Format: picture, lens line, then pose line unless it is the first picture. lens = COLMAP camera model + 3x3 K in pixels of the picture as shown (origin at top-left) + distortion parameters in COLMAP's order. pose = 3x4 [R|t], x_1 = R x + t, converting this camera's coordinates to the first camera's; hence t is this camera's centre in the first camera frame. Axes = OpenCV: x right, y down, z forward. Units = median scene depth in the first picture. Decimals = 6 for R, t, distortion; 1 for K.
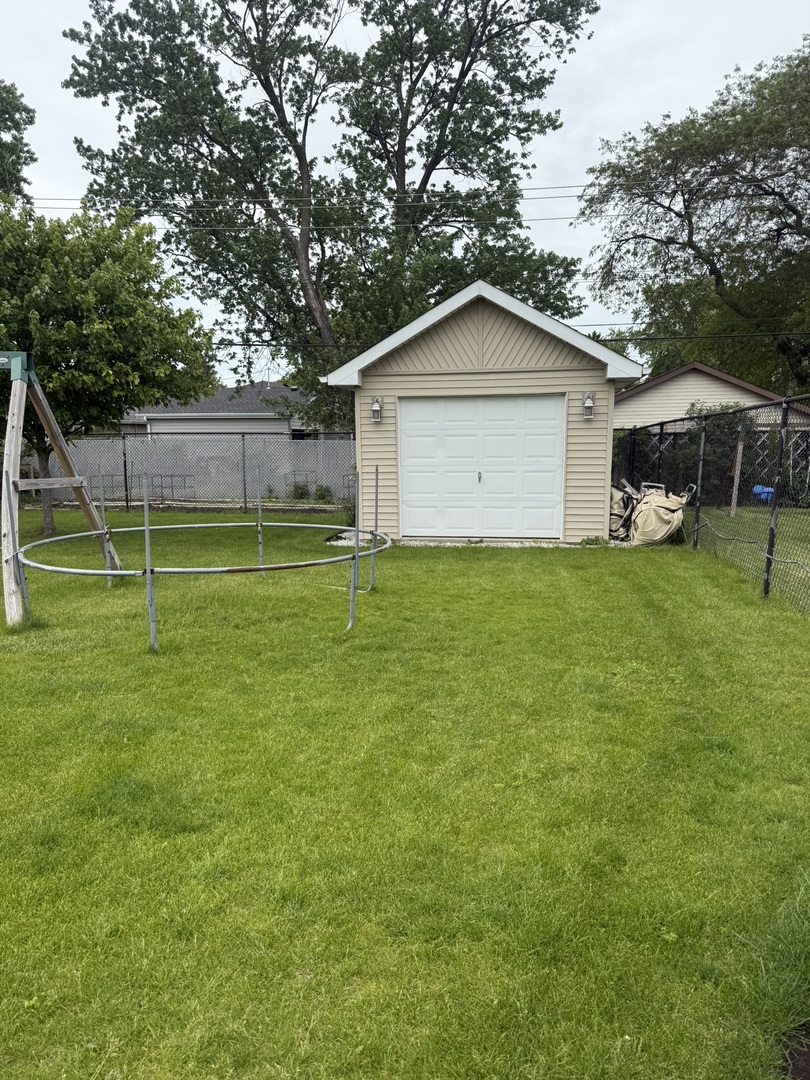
lens RADIAL K [[799.9, 0, 405.0], [0, 799.9, 540.0], [0, 0, 1]] dist [0.099811, -0.110132]
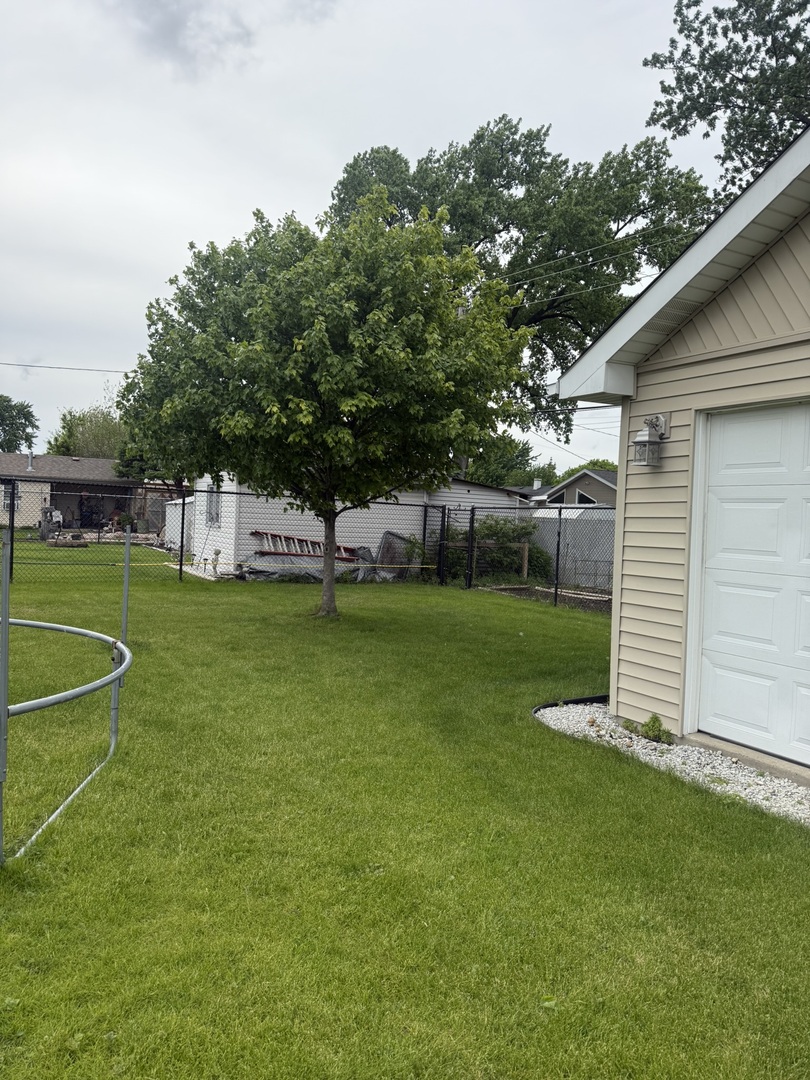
lens RADIAL K [[752.3, 0, 405.0], [0, 752.3, 540.0], [0, 0, 1]] dist [0.202283, -0.152399]
pose [[0.644555, 0.054741, -0.762596, 0.094654], [-0.131921, 0.990436, -0.040405, -0.031288], [0.753091, 0.126646, 0.645612, 0.273424]]
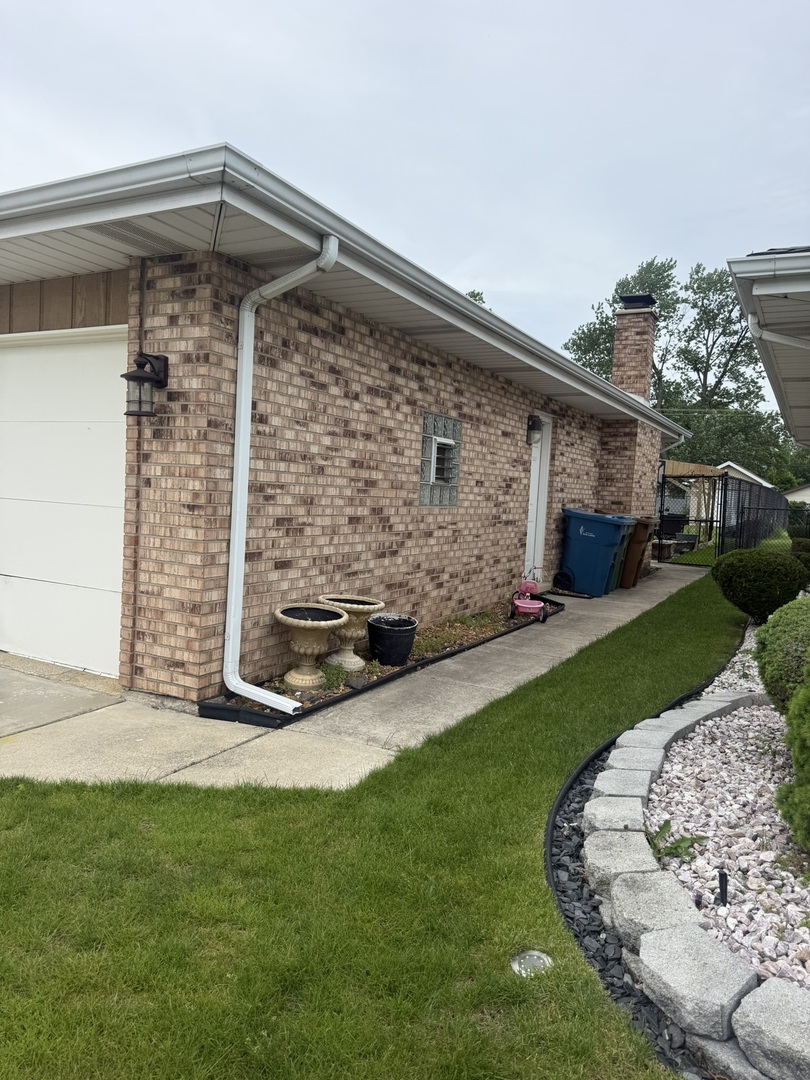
lens RADIAL K [[764.3, 0, 405.0], [0, 764.3, 540.0], [0, 0, 1]] dist [0.051930, -0.094615]
pose [[0.942502, 0.081912, -0.324007, -0.060742], [-0.101863, 0.993777, -0.045072, 0.155723], [0.318299, 0.075485, 0.944980, -1.218838]]
